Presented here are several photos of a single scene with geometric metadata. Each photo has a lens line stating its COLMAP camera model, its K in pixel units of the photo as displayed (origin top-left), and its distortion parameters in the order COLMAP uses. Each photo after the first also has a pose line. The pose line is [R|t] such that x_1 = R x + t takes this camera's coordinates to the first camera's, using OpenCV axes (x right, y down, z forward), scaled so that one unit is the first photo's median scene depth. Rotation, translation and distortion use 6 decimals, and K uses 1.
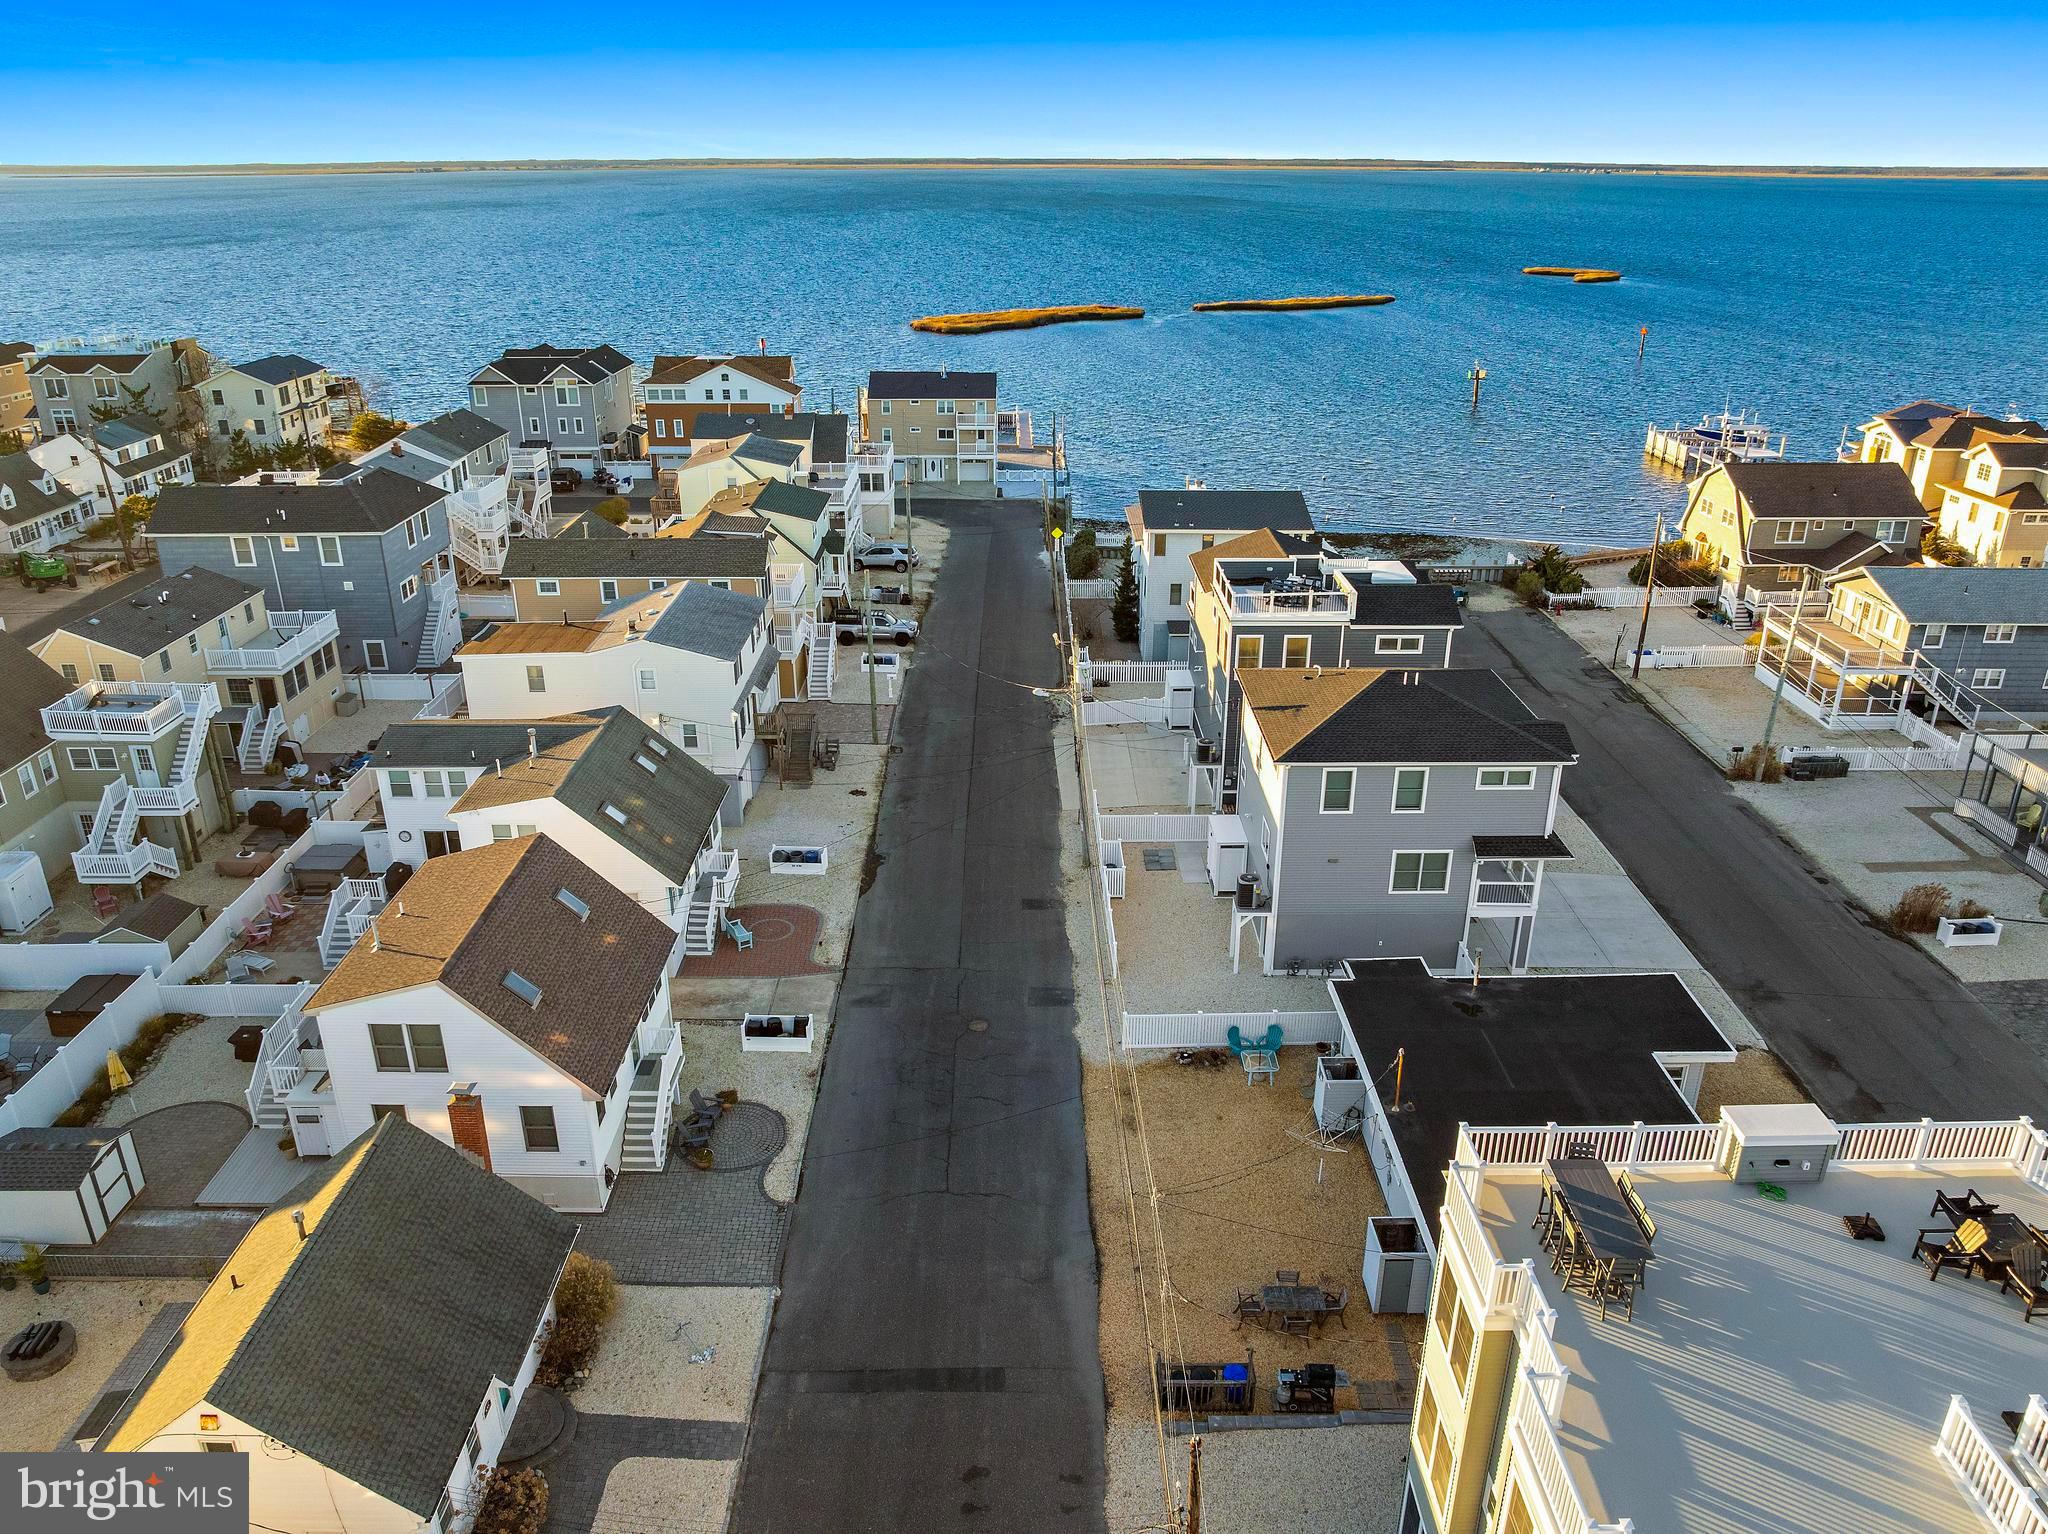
lens RADIAL K [[1459.0, 0, 1031.5], [0, 1459.0, 756.4], [0, 0, 1]] dist [-0.032239, -0.003497]
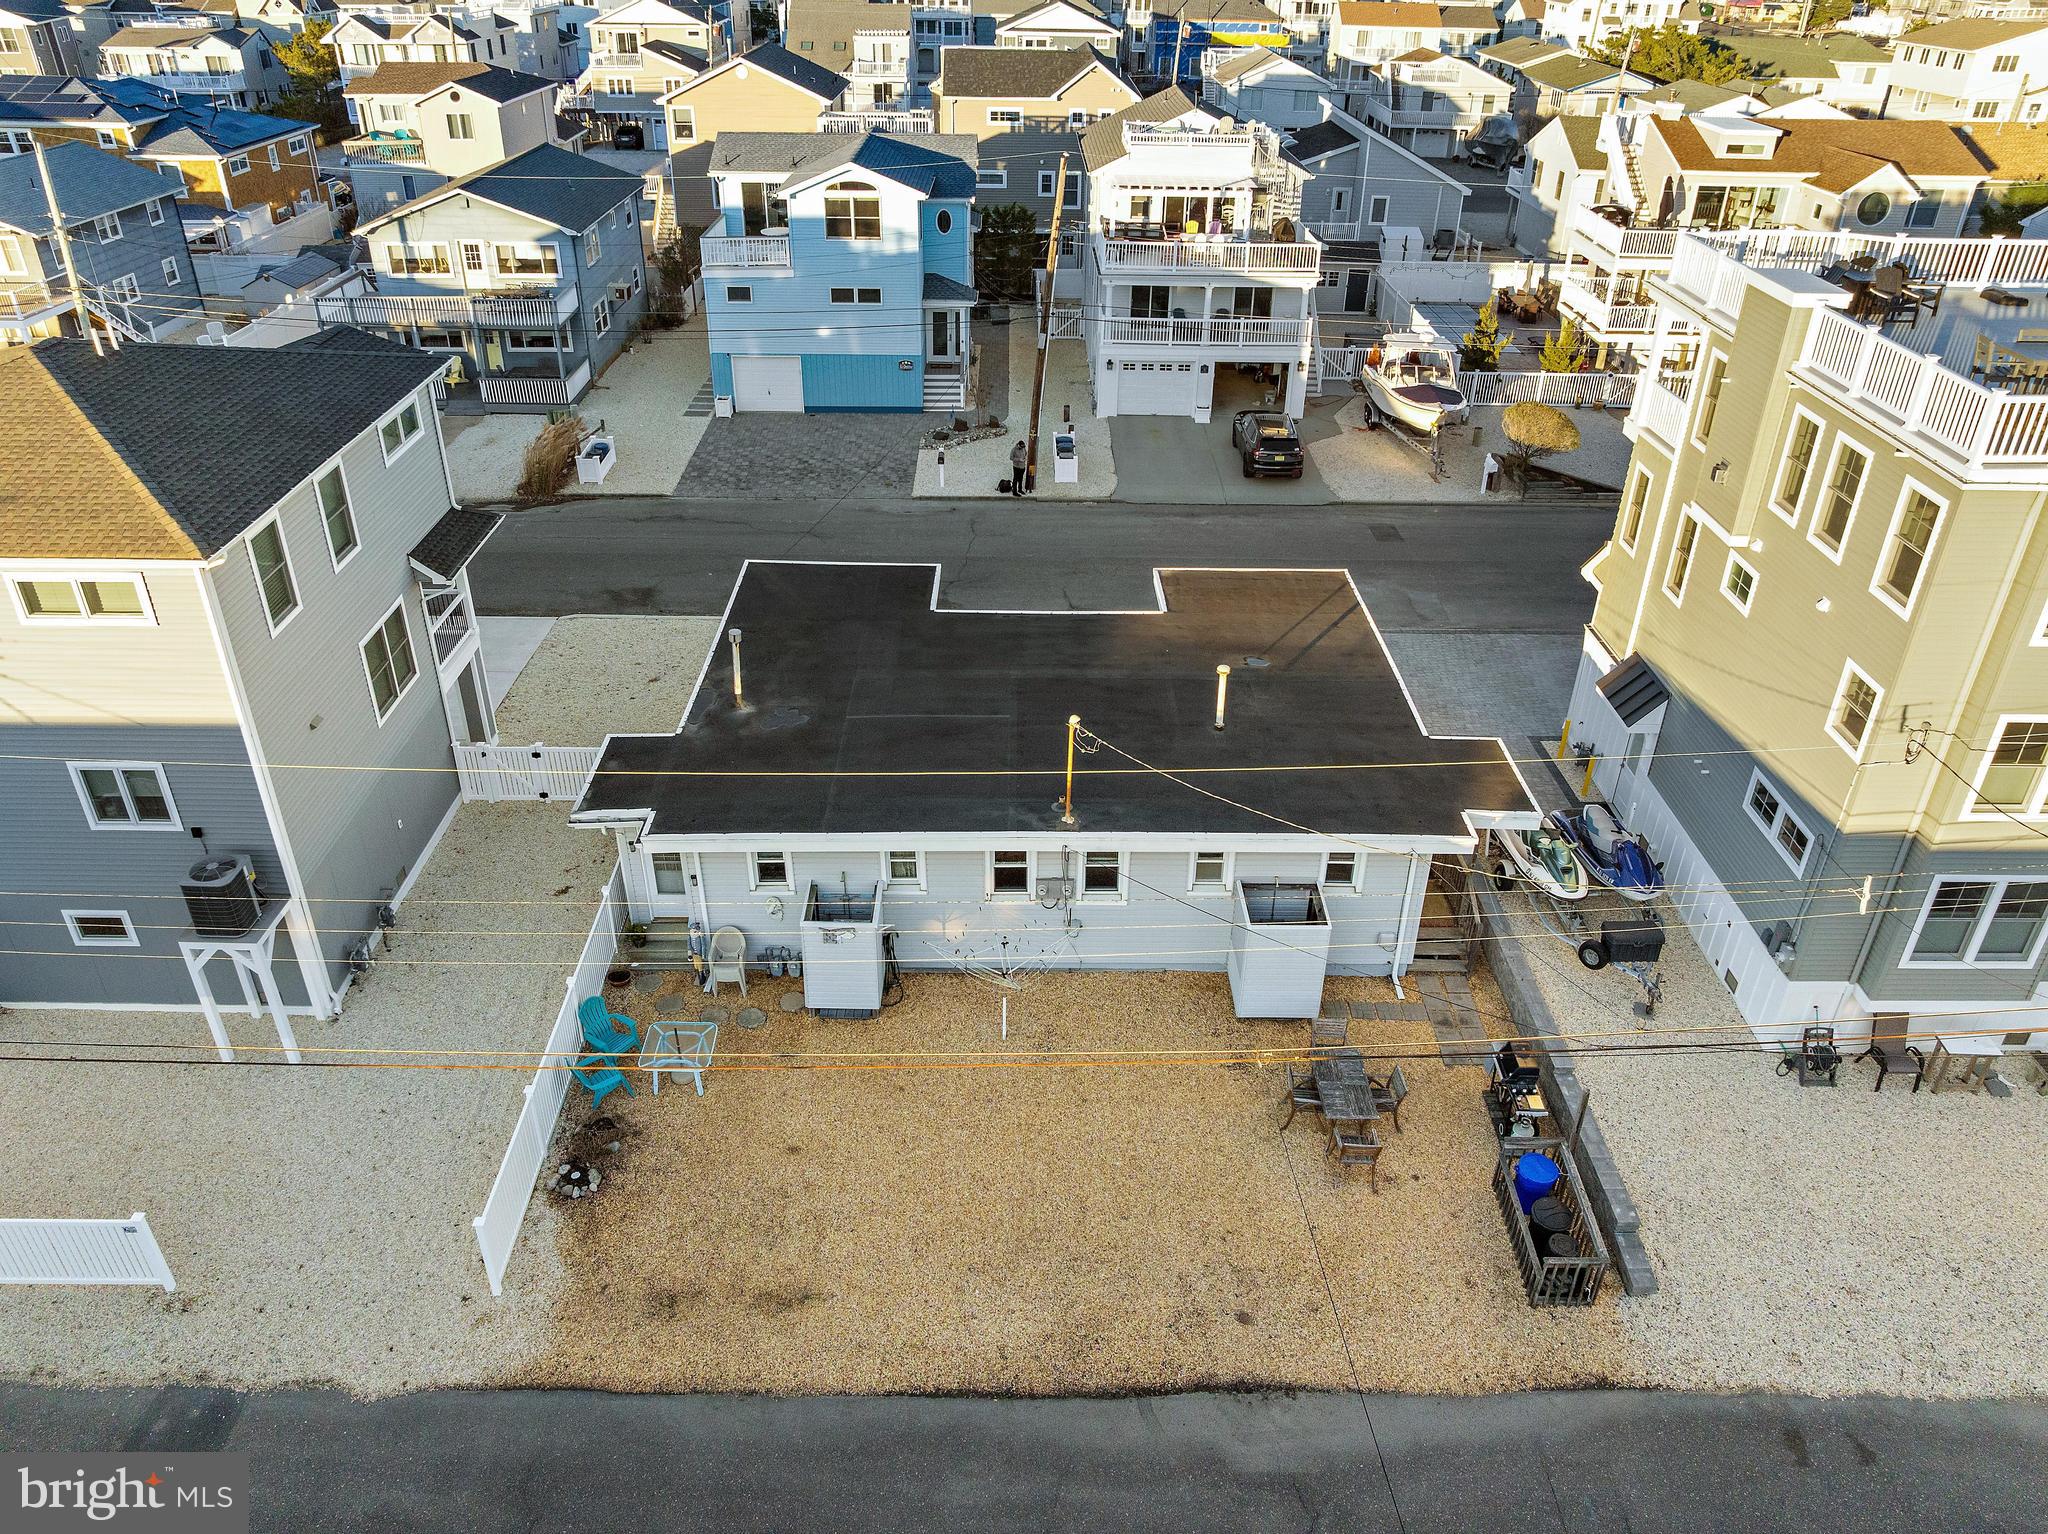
lens RADIAL K [[1459.0, 0, 1041.8], [0, 1459.0, 747.2], [0, 0, 1]] dist [-0.032239, -0.003497]
pose [[0.002418, -0.506581, 0.862189, -0.113209], [0.367608, 0.802272, 0.470345, -0.031633], [-0.929978, 0.315811, 0.188163, 0.389059]]
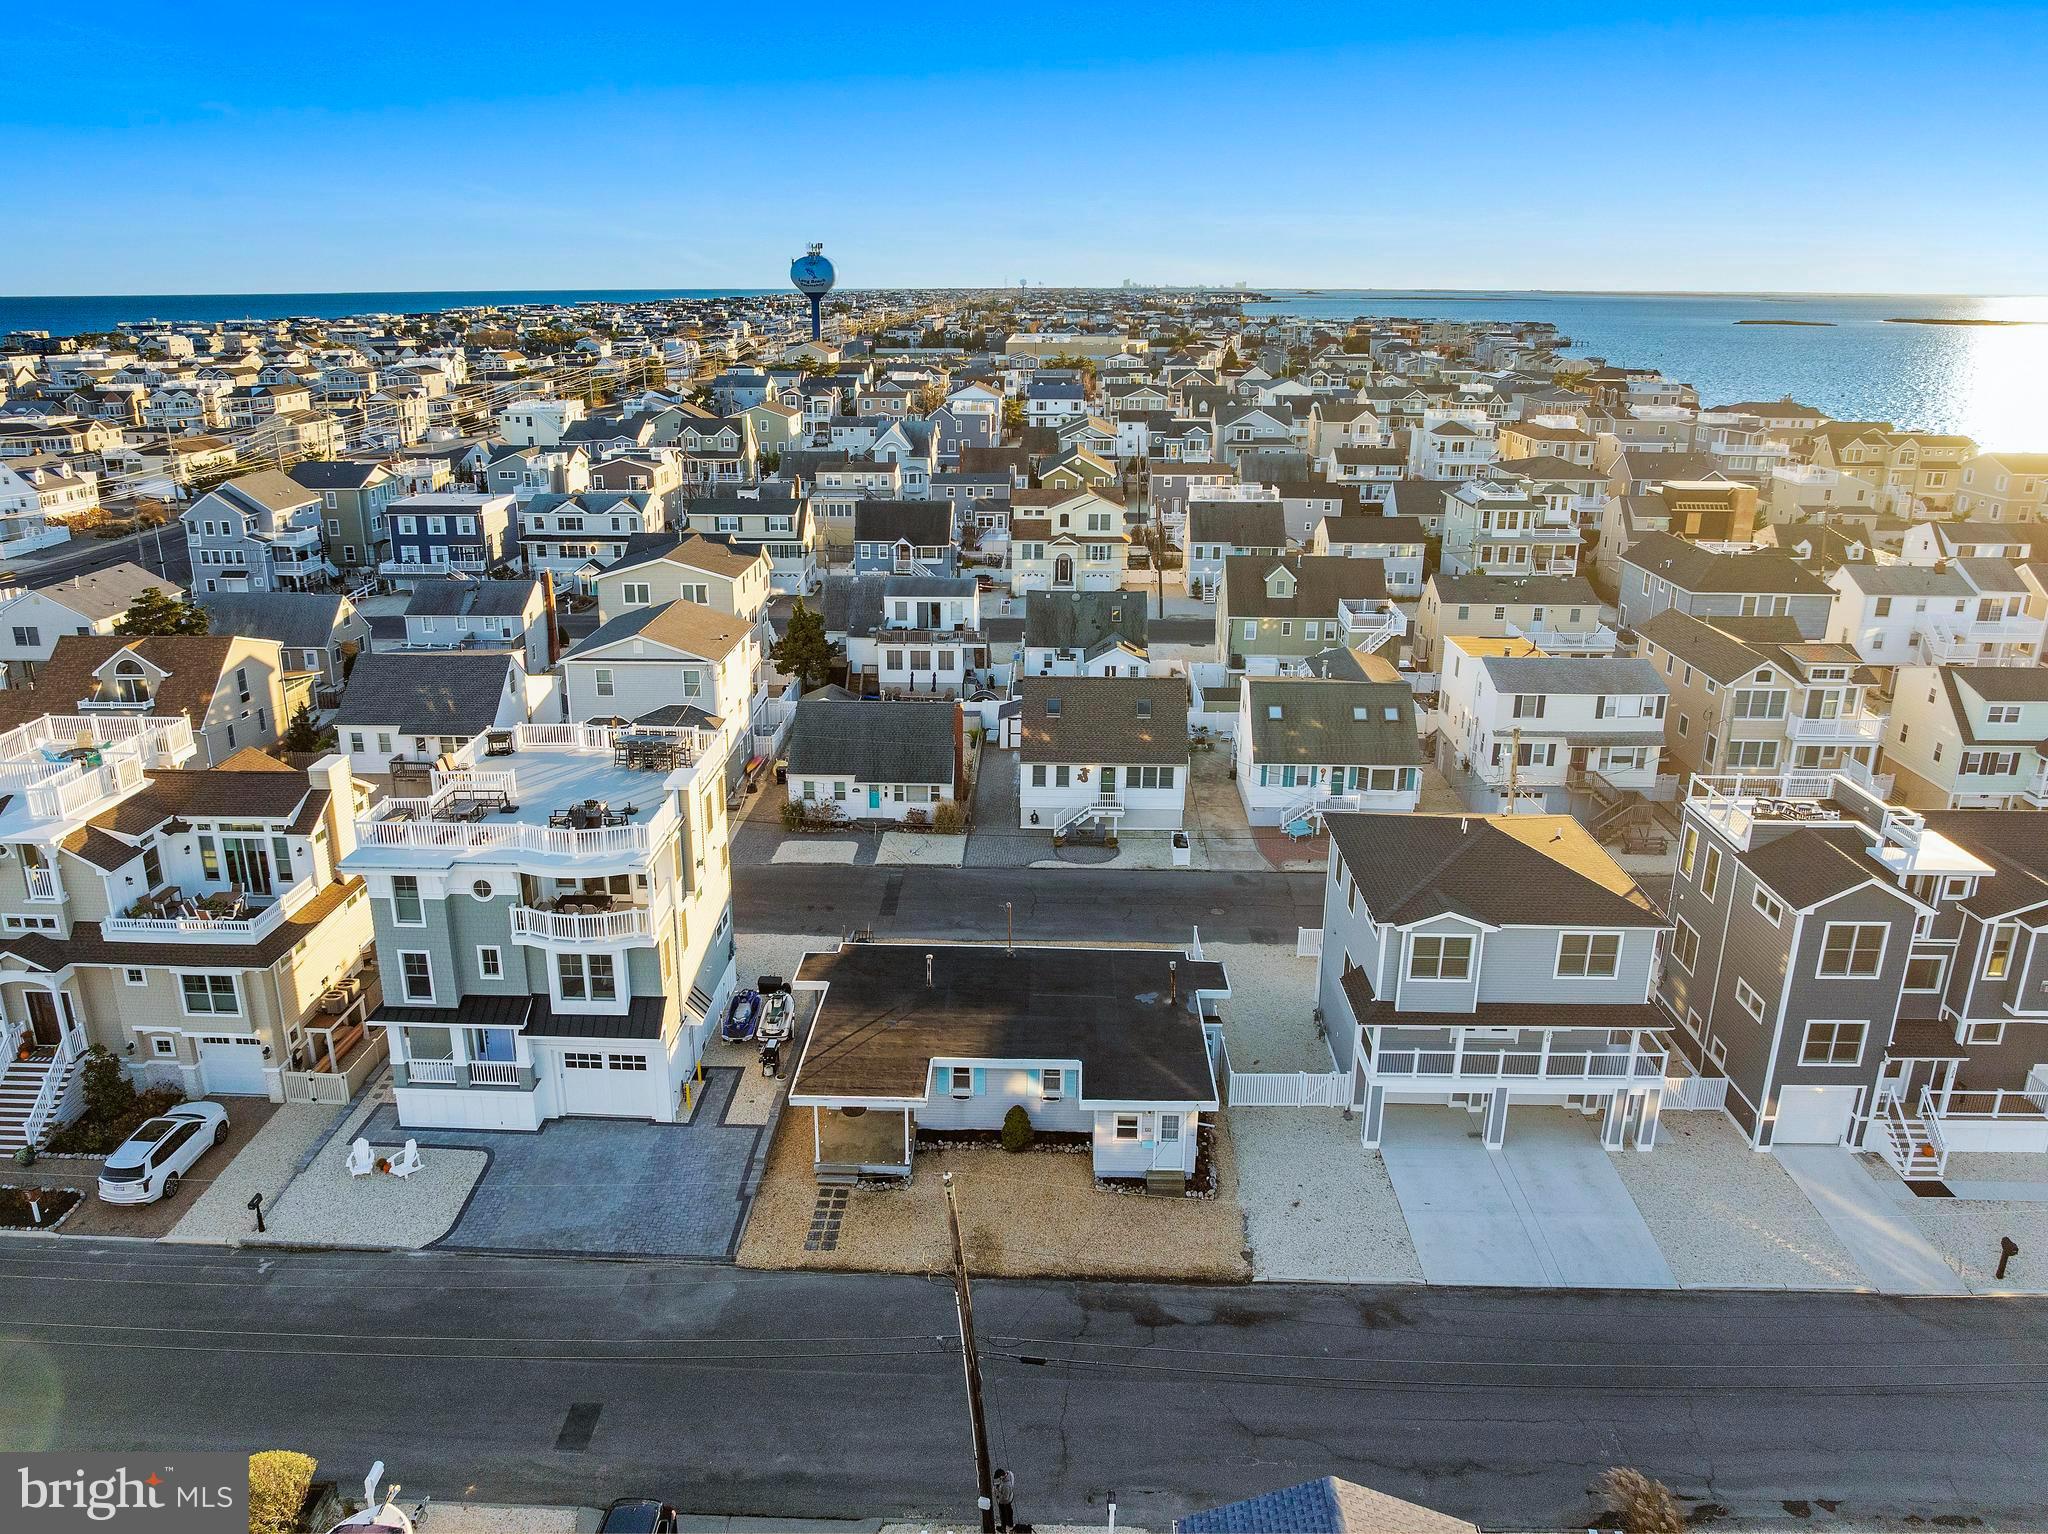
lens RADIAL K [[1459.0, 0, 1011.1], [0, 1459.0, 715.6], [0, 0, 1]] dist [-0.032239, -0.003497]
pose [[-0.047881, 0.282723, -0.958006, 0.684825], [-0.380901, 0.881463, 0.279172, -0.159499], [0.923375, 0.378272, 0.065484, 0.359424]]
